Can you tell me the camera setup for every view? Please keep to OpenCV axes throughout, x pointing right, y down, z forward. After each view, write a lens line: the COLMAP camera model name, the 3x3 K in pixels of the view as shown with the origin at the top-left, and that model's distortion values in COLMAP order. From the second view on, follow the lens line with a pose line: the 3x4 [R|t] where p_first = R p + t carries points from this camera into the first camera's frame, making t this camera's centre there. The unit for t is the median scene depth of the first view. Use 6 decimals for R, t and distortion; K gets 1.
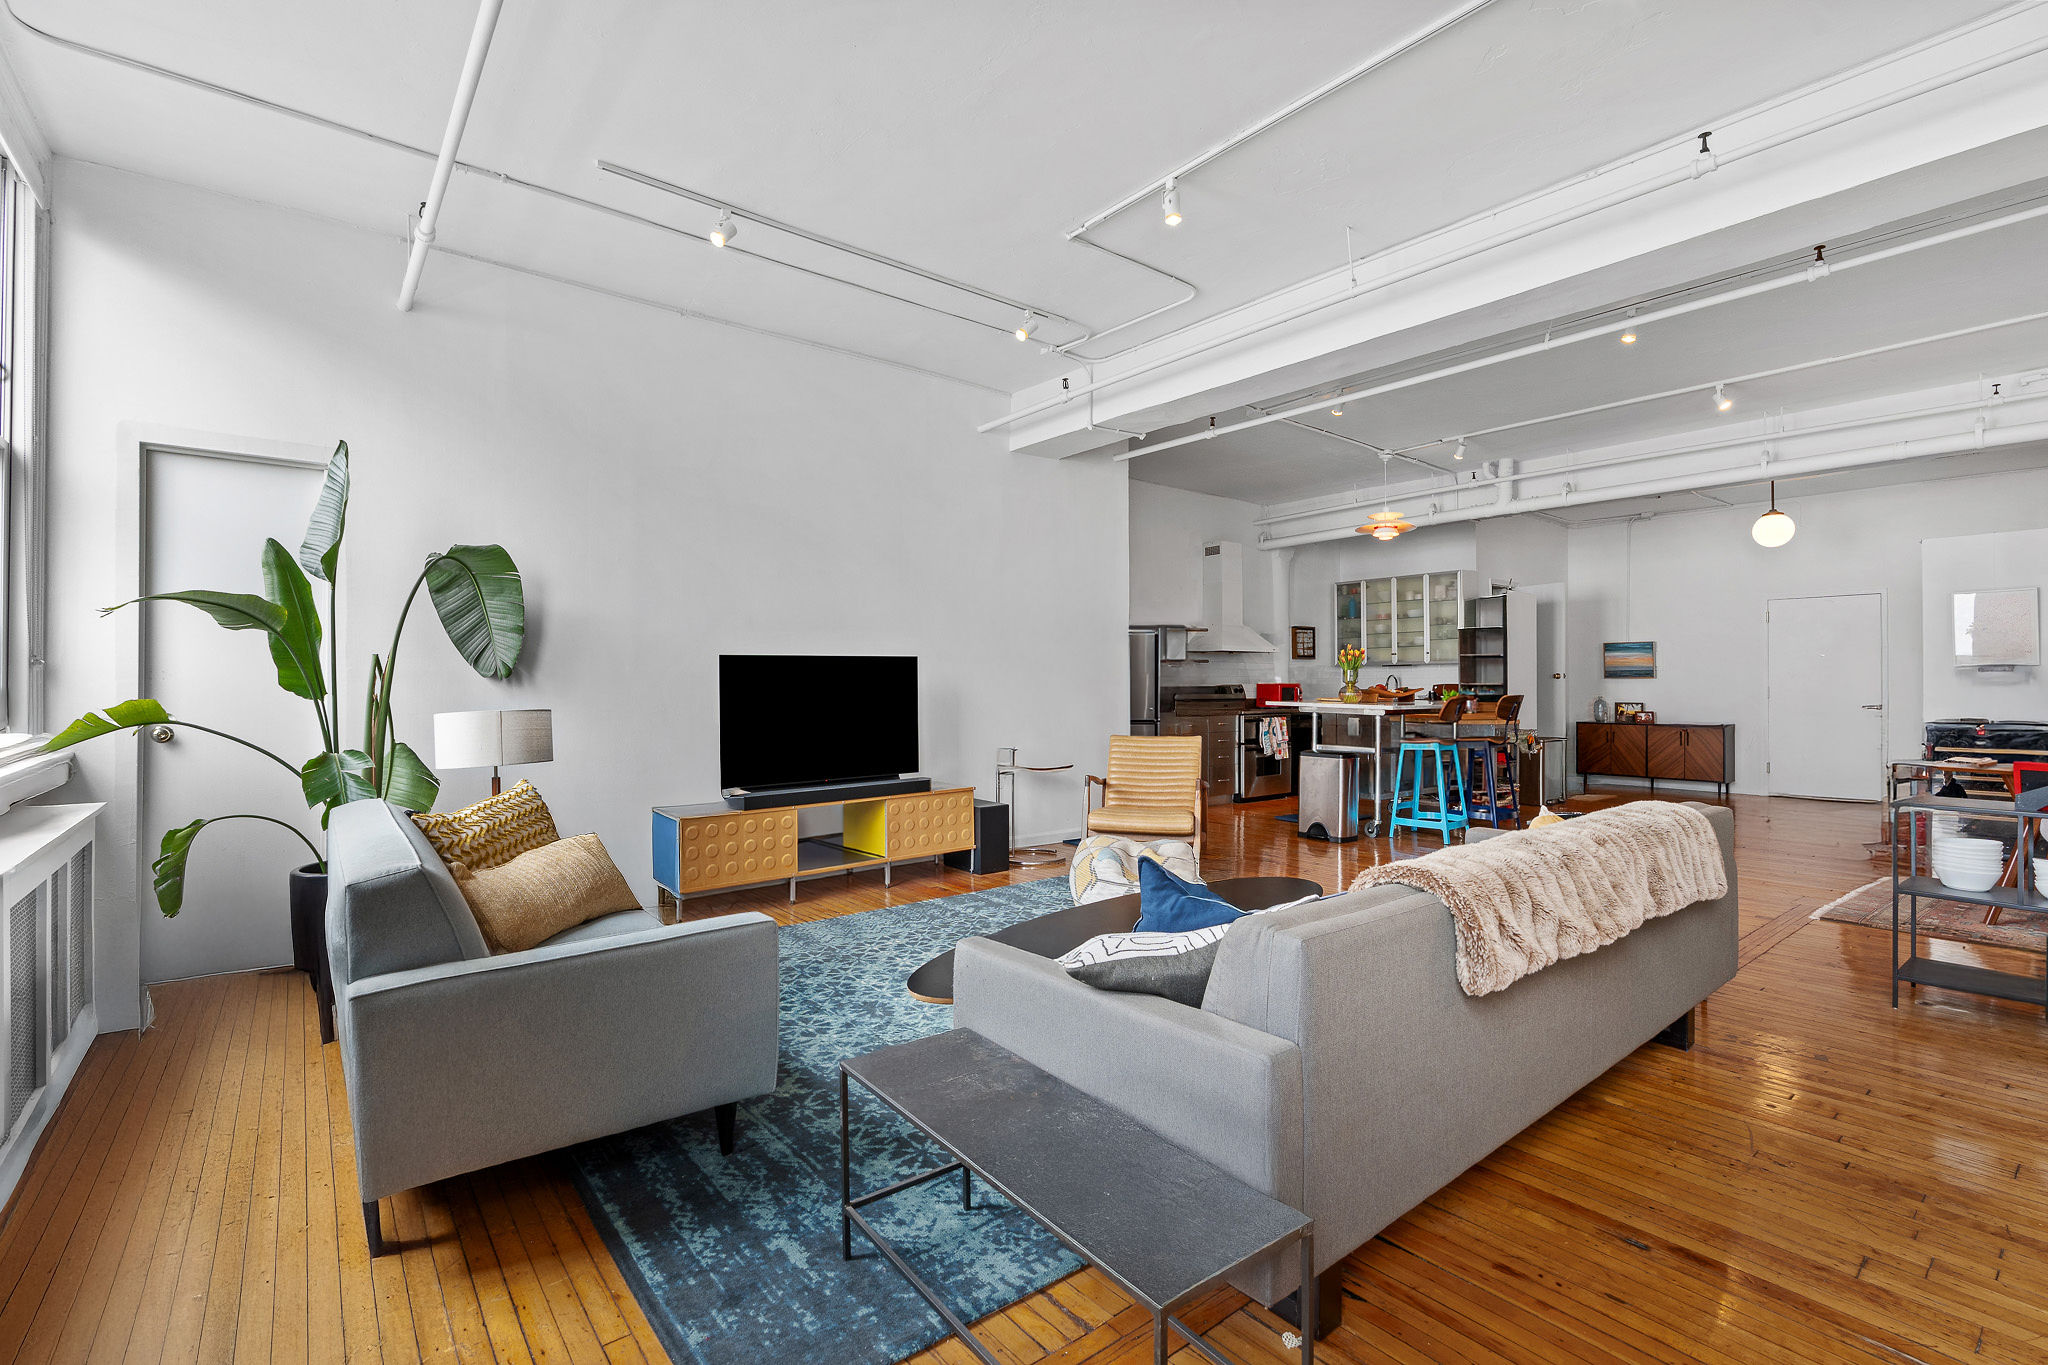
lens RADIAL K [[926.4, 0, 1032.1], [0, 926.4, 677.5], [0, 0, 1]] dist [-0.009125, 0.002881]
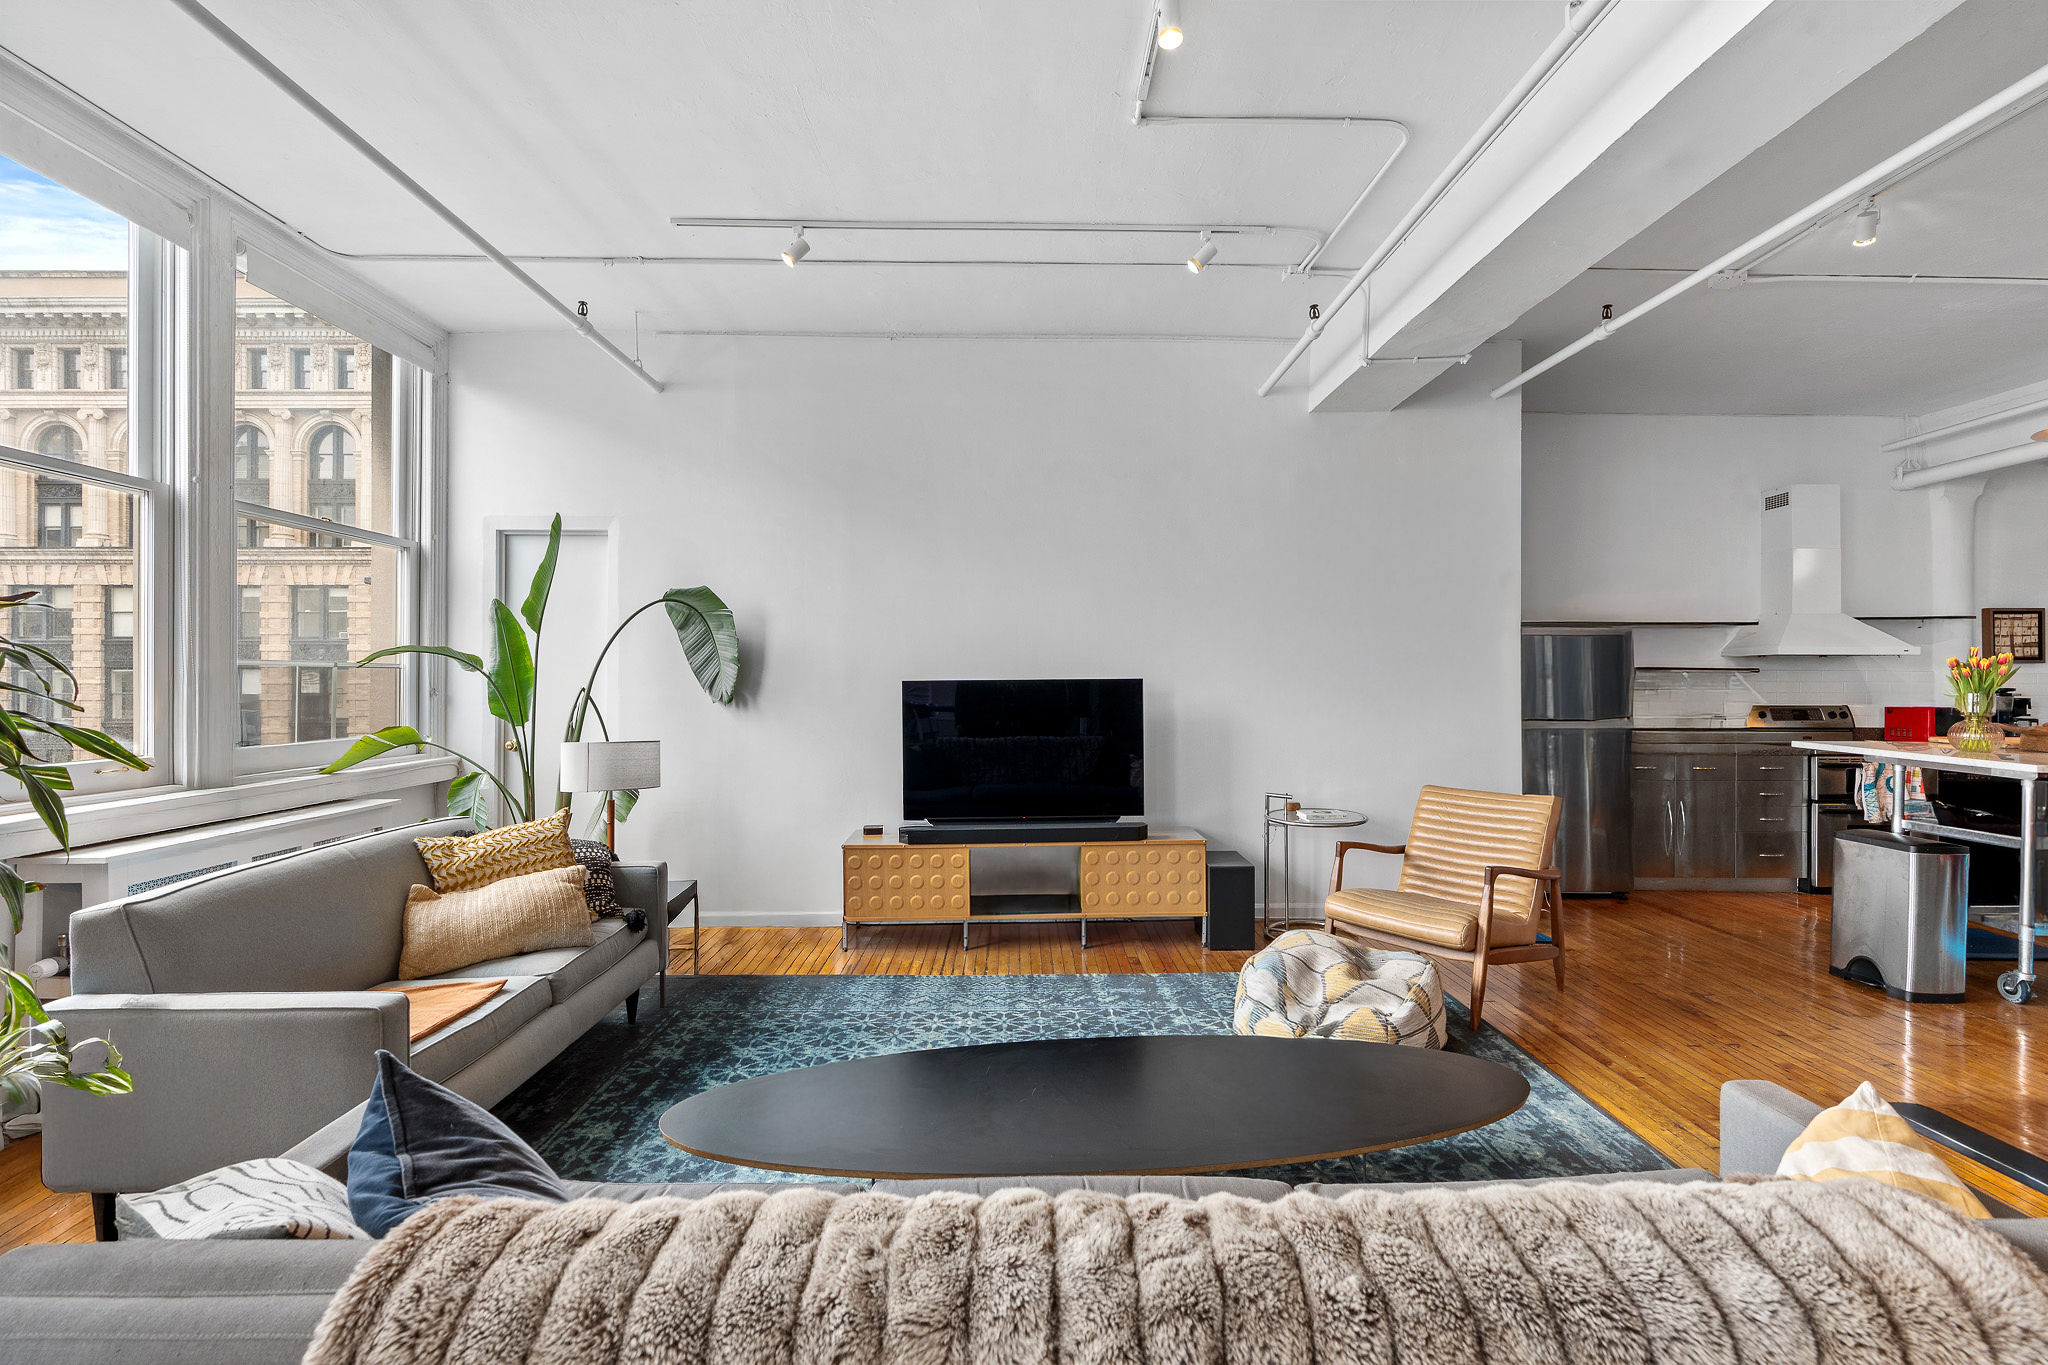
lens RADIAL K [[926.4, 0, 1019.3], [0, 926.4, 677.7], [0, 0, 1]] dist [-0.009125, 0.002881]
pose [[0.781969, 0.001211, -0.623317, 0.314865], [0.001996, 0.999988, 0.004447, -0.027468], [0.623315, -0.004722, 0.781957, 0.270446]]
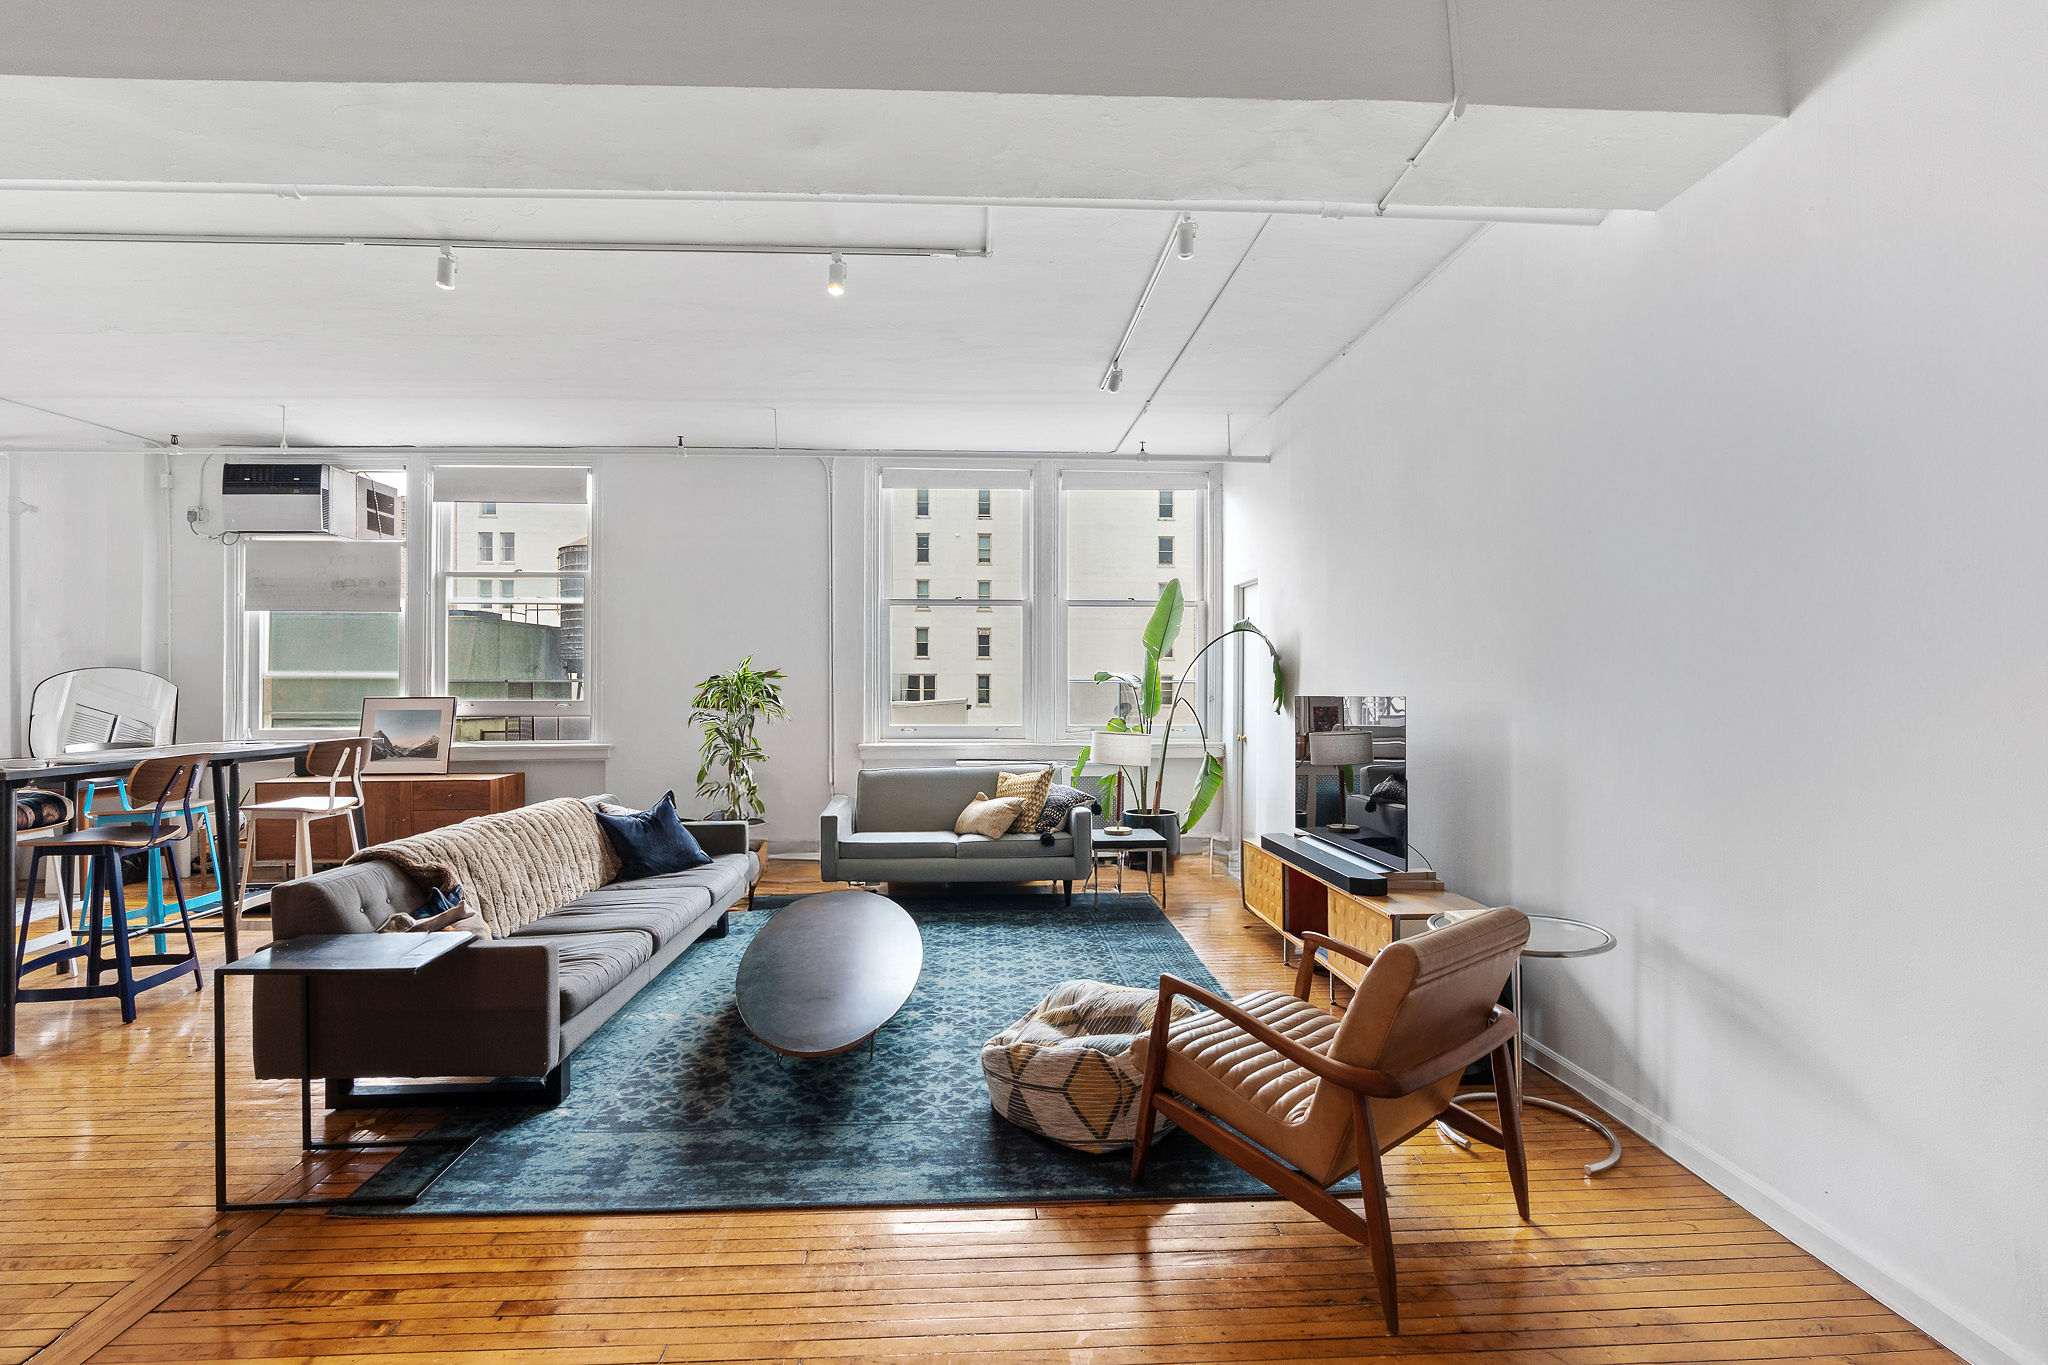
lens RADIAL K [[926.4, 0, 1015.0], [0, 926.4, 666.4], [0, 0, 1]] dist [-0.009125, 0.002881]
pose [[-0.601907, -0.009076, -0.798515, 0.569328], [0.010970, 0.999747, -0.019632, -0.033894], [0.798491, -0.020577, -0.601655, 1.175301]]
